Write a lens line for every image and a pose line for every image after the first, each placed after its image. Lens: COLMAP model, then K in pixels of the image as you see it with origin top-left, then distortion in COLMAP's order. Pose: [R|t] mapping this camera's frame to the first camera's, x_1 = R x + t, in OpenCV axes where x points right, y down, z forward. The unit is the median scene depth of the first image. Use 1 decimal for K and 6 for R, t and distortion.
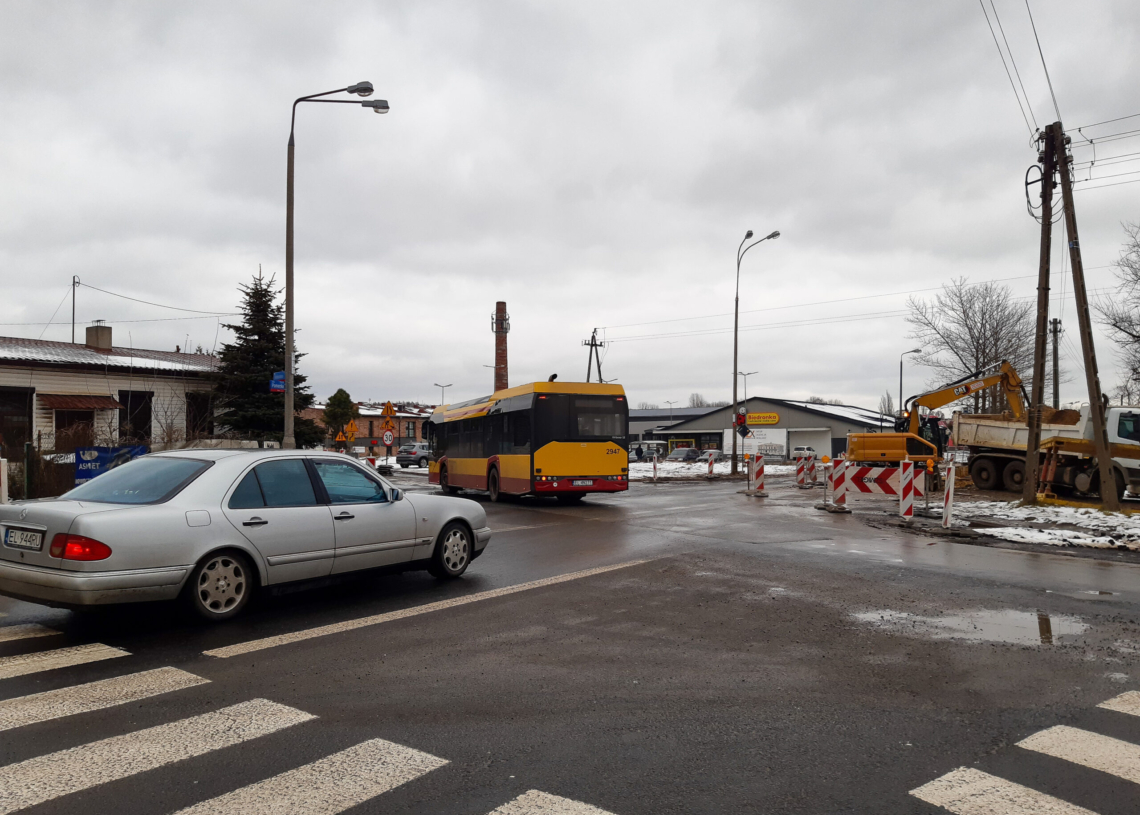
lens RADIAL K [[873.7, 0, 581.9], [0, 873.7, 414.0], [0, 0, 1]] dist [0.057408, -0.098713]
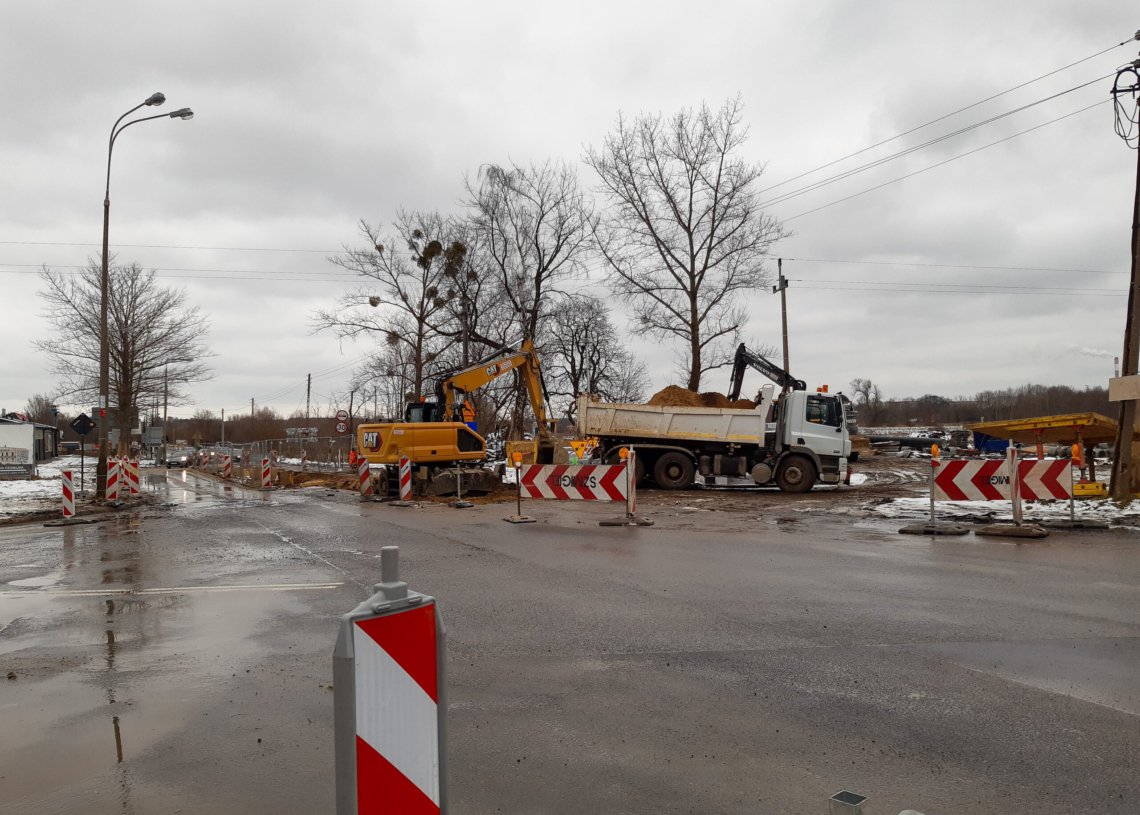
lens RADIAL K [[873.7, 0, 572.1], [0, 873.7, 417.9], [0, 0, 1]] dist [0.057408, -0.098713]
pose [[0.519191, 0.007378, 0.854626, -0.384637], [-0.007765, 0.999962, -0.003915, 0.035121], [-0.854623, -0.004604, 0.519229, 0.931651]]
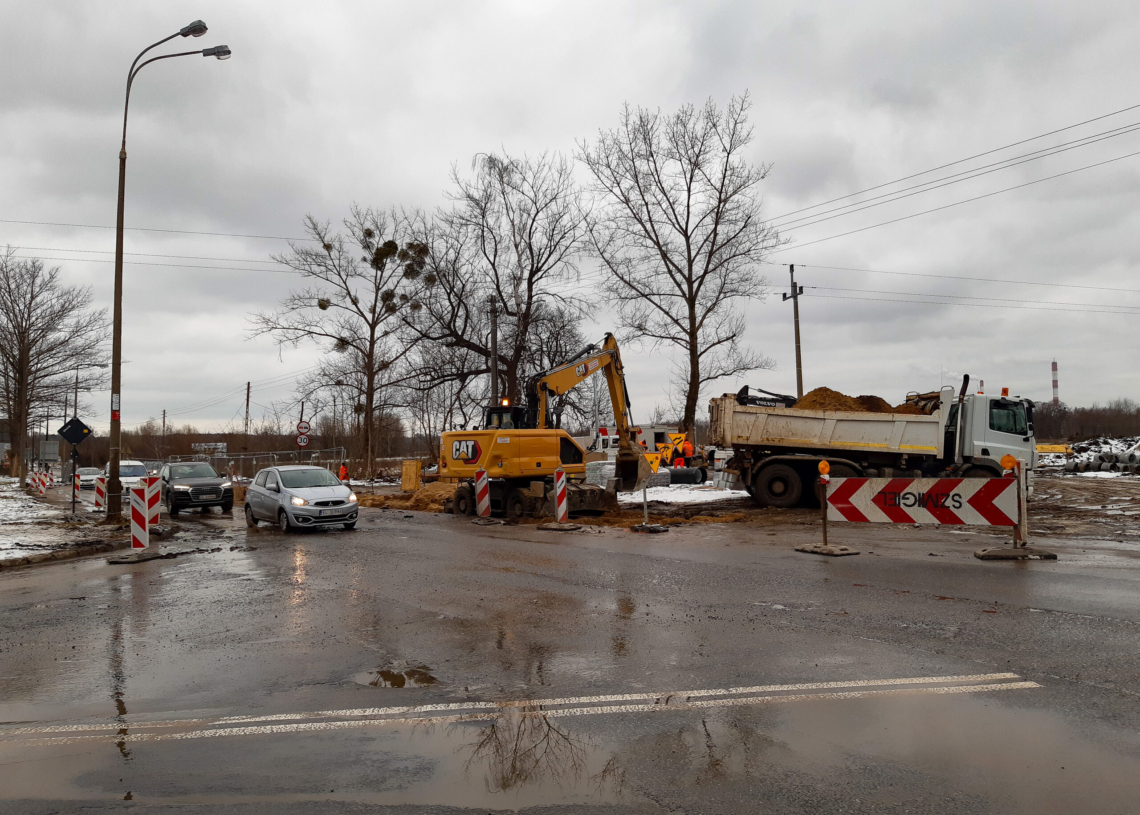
lens RADIAL K [[873.7, 0, 568.9], [0, 873.7, 416.5], [0, 0, 1]] dist [0.057408, -0.098713]
pose [[0.414788, 0.028730, 0.909465, -0.354827], [-0.011816, 0.999587, -0.026188, 0.050414], [-0.909841, 0.000116, 0.414956, 1.292350]]
